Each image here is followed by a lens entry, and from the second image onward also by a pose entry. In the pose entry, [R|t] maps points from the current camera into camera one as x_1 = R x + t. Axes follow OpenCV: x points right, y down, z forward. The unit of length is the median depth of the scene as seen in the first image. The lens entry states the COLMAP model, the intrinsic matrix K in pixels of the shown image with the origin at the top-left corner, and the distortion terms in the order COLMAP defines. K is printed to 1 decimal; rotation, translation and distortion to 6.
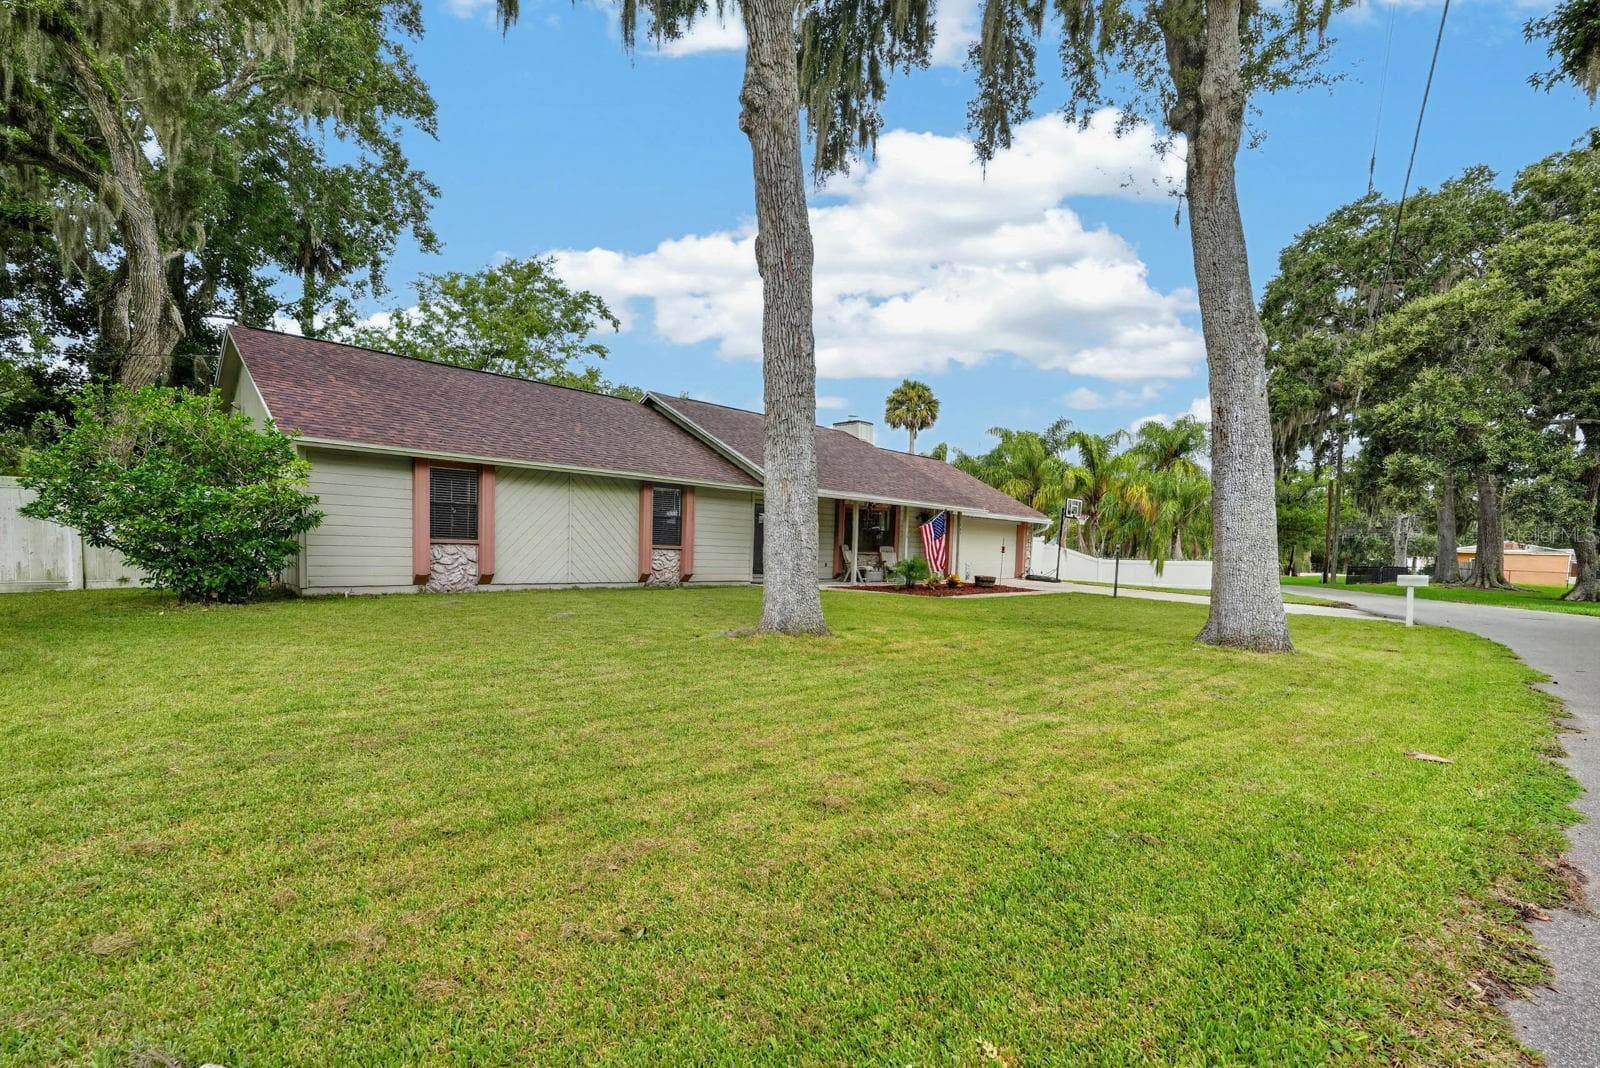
lens RADIAL K [[711.7, 0, 804.2], [0, 711.7, 591.1], [0, 0, 1]] dist [-0.018049, 0.012241]
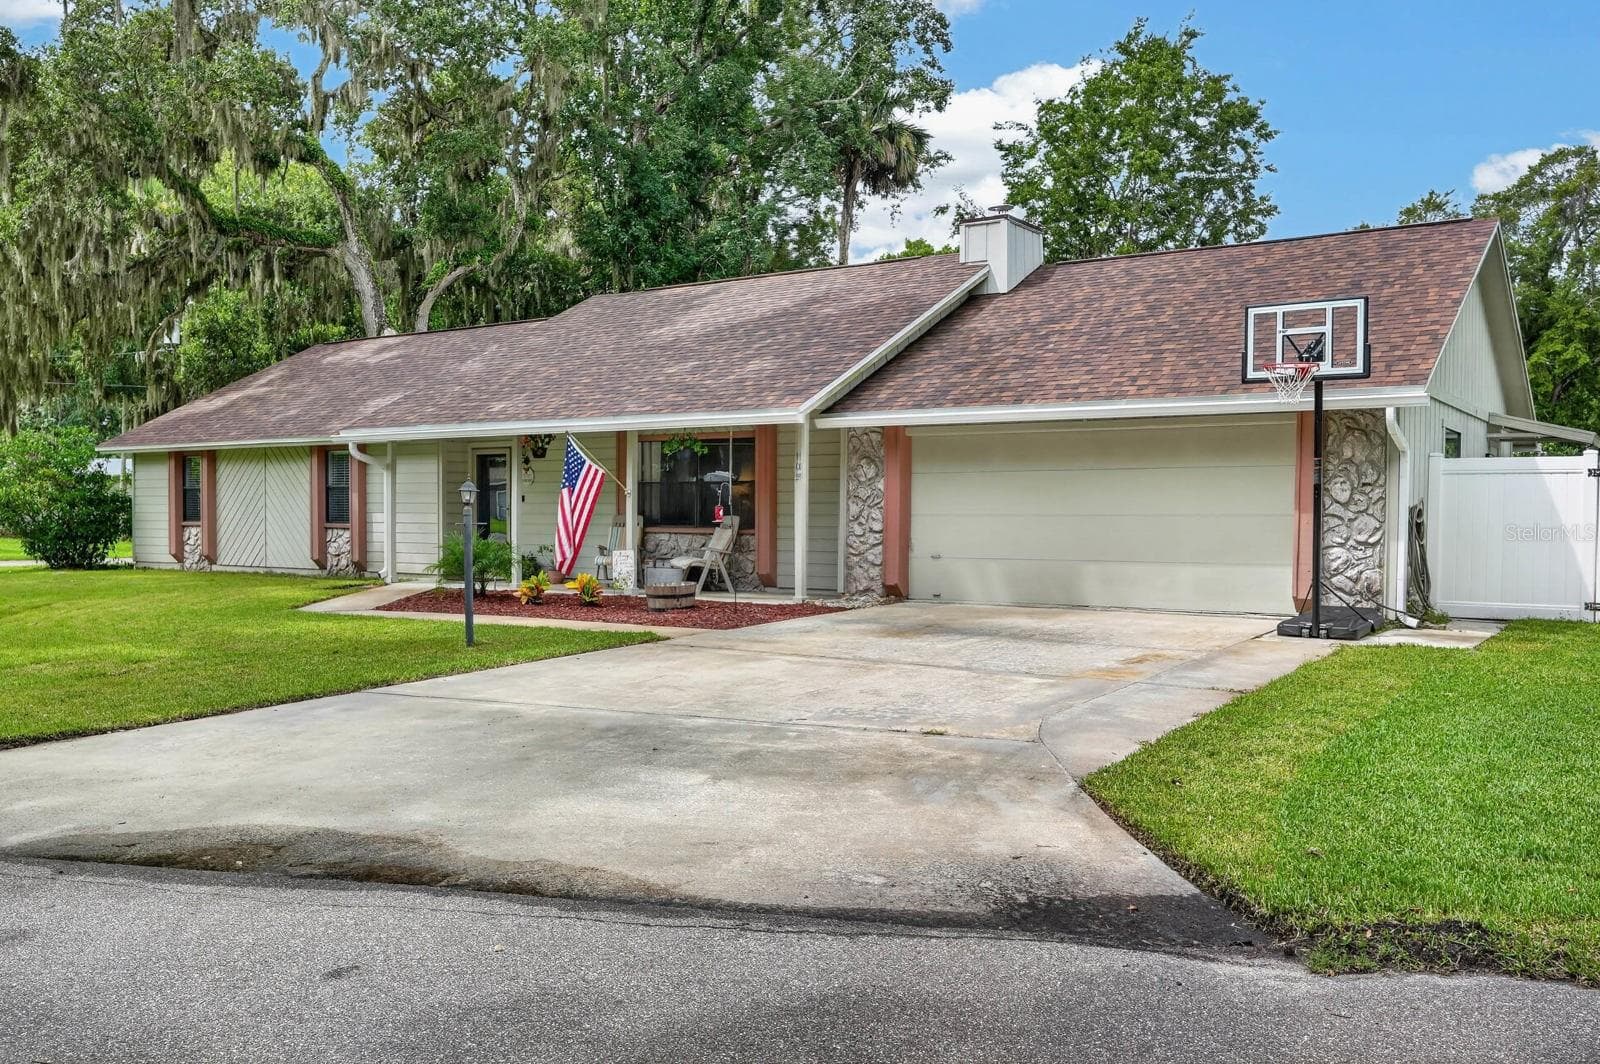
lens RADIAL K [[1317.9, 0, 800.0], [0, 1317.9, 532.0], [0, 0, 1]] dist [0.004952, -0.035022]
pose [[0.177308, -0.015697, -0.984030, 1.454388], [-0.056276, 0.998075, -0.026061, -0.050140], [0.982545, 0.059998, 0.176084, 1.367679]]
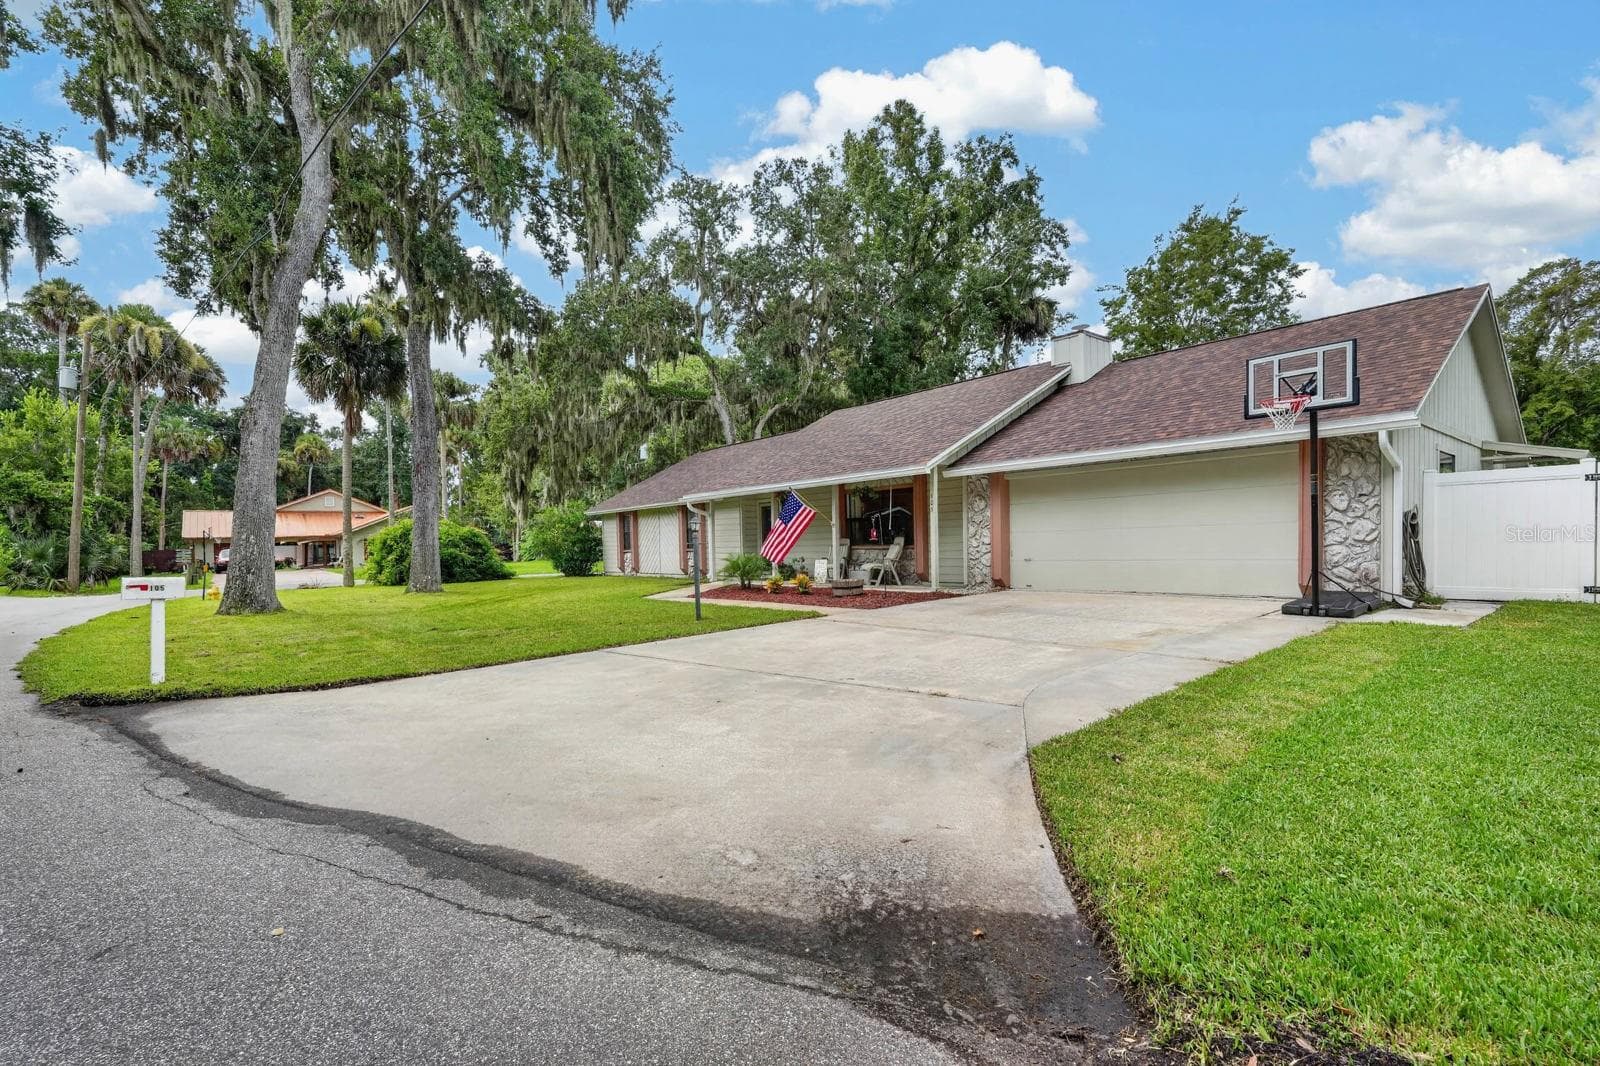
lens RADIAL K [[717.6, 0, 798.0], [0, 717.6, 557.0], [0, 0, 1]] dist [-0.001573, 0.000333]
pose [[-0.106614, -0.011376, -0.994235, 1.301999], [-0.039265, 0.999203, -0.007223, -0.050329], [0.993525, 0.038268, -0.106976, 1.490905]]
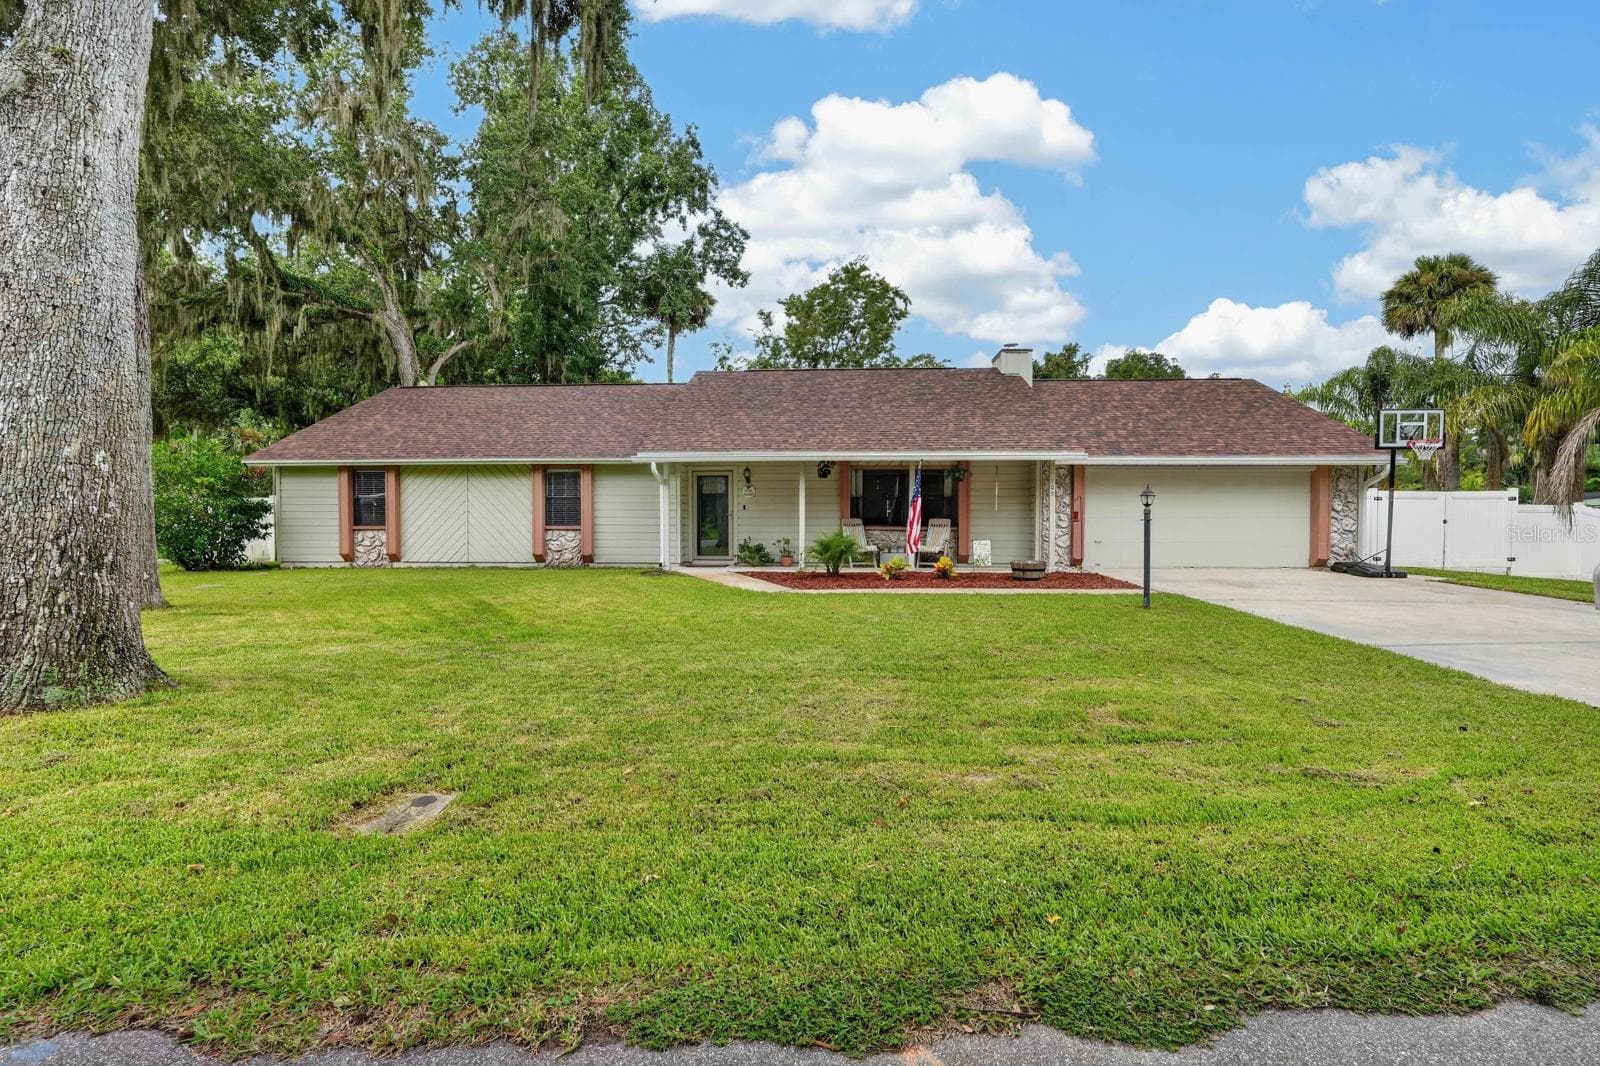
lens RADIAL K [[694.8, 0, 800.0], [0, 694.8, 533.0], [0, 0, 1]] dist [-0.010949, 0.000064]
pose [[0.661345, -0.022725, -0.749737, 0.831206], [-0.025236, 0.998301, -0.052519, -0.012934], [0.749657, 0.053654, 0.659648, 0.666464]]
